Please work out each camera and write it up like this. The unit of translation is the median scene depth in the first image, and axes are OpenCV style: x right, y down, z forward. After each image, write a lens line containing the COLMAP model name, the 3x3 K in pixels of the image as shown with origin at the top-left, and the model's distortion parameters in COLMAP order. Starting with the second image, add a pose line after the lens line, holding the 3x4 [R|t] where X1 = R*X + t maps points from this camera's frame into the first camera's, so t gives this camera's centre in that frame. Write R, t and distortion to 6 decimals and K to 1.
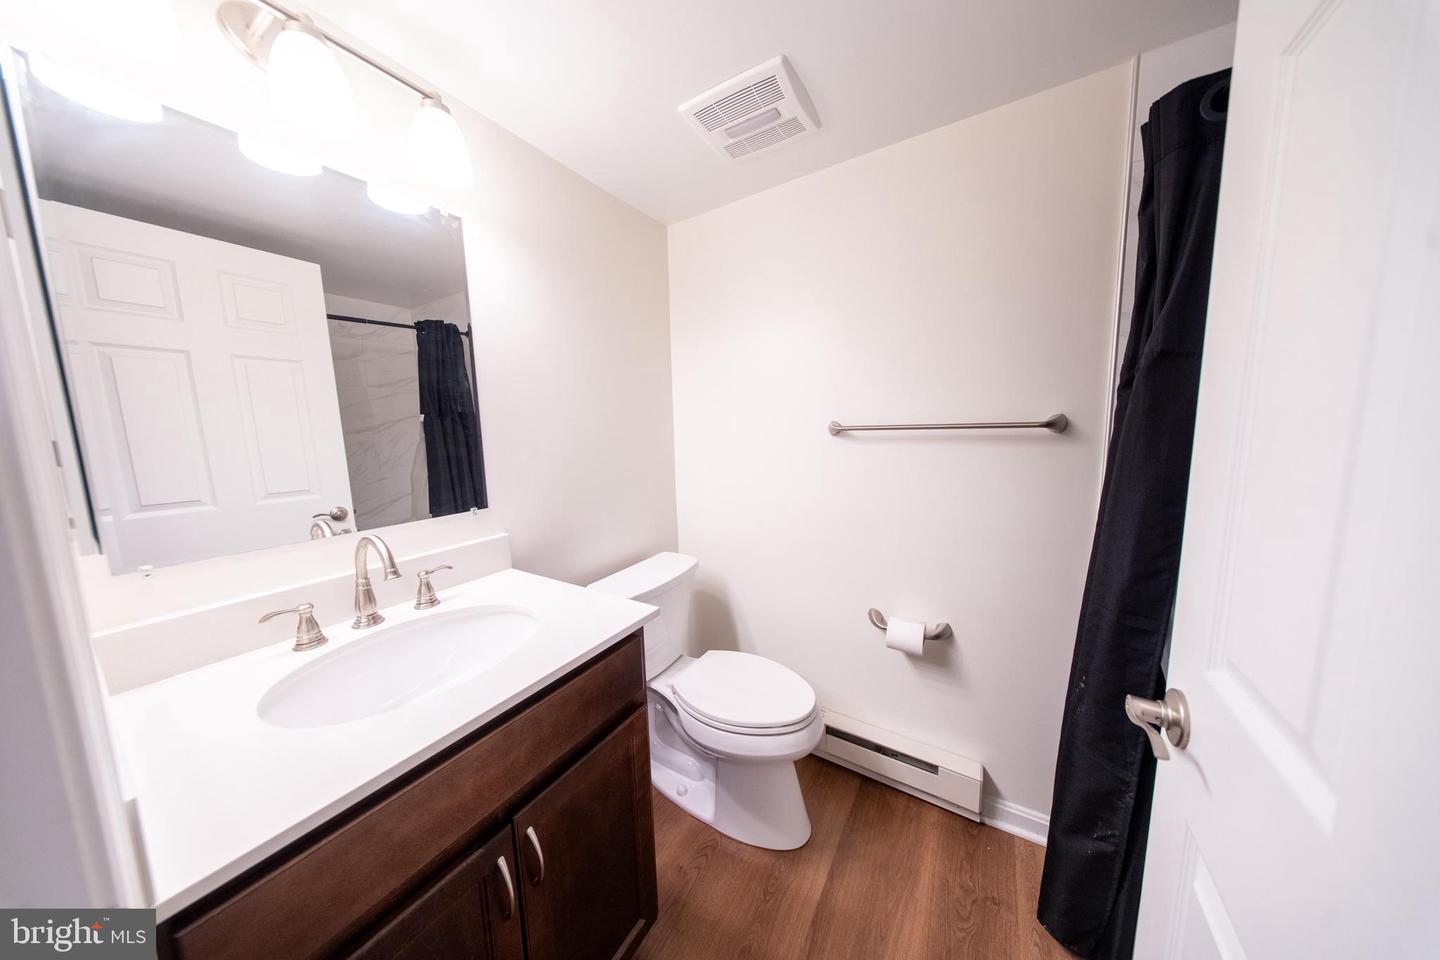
lens RADIAL K [[424.5, 0, 723.0], [0, 424.5, 474.8], [0, 0, 1]] dist [-0.005798, -0.000002]
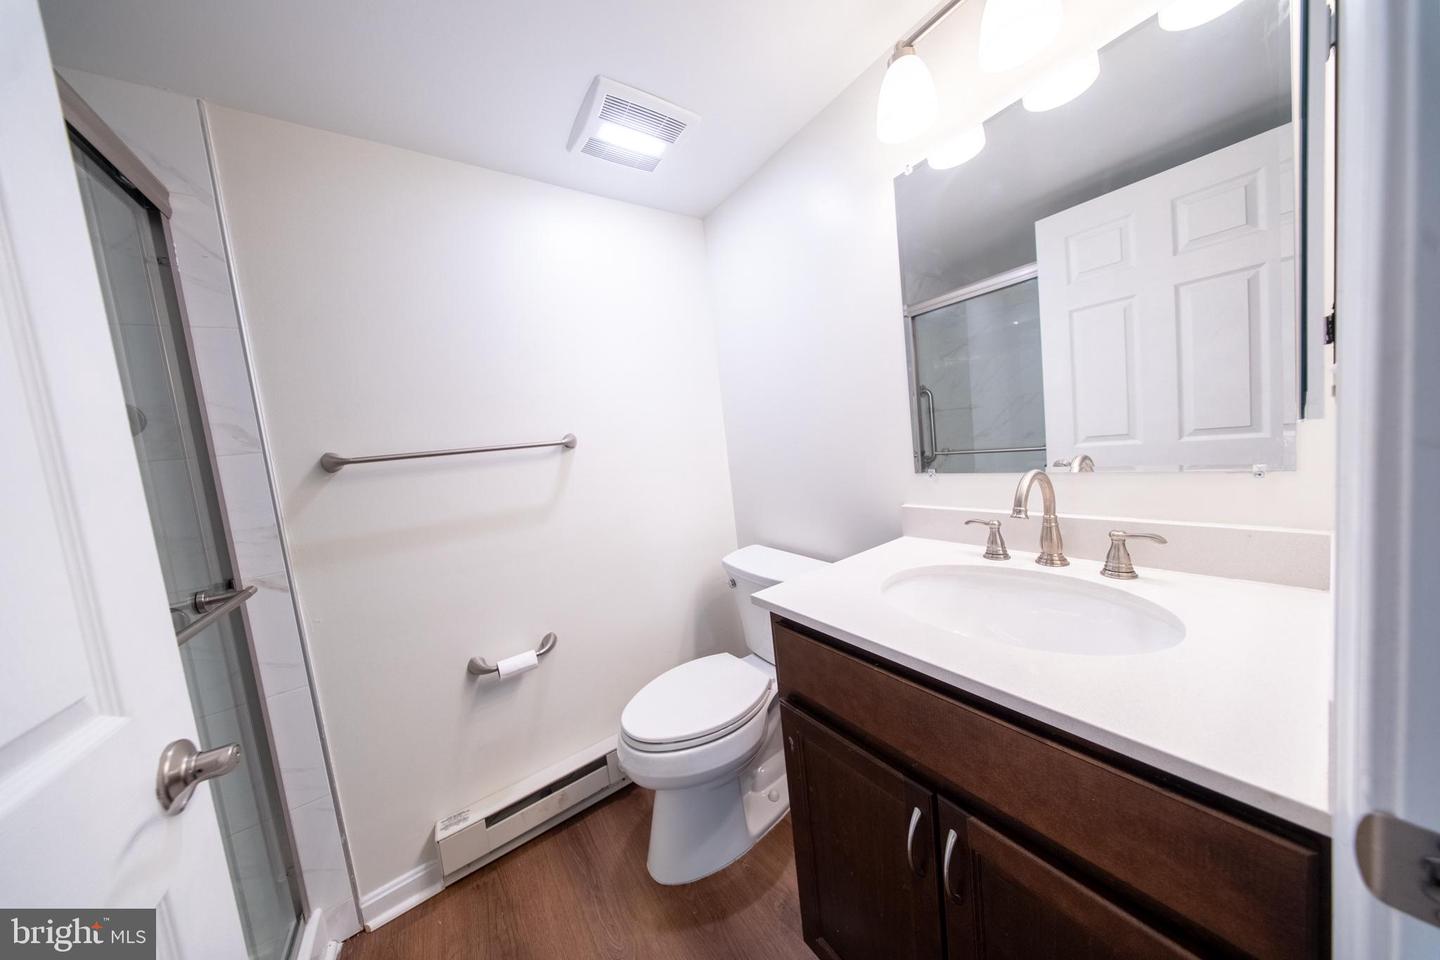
lens RADIAL K [[419.8, 0, 719.5], [0, 419.8, 477.3], [0, 0, 1]] dist [0.000312, -0.000964]
pose [[-0.401044, 0.144718, -0.904555, 0.329711], [0.010024, 0.988077, 0.153636, -0.008035], [0.916004, 0.052547, -0.397713, 0.659125]]
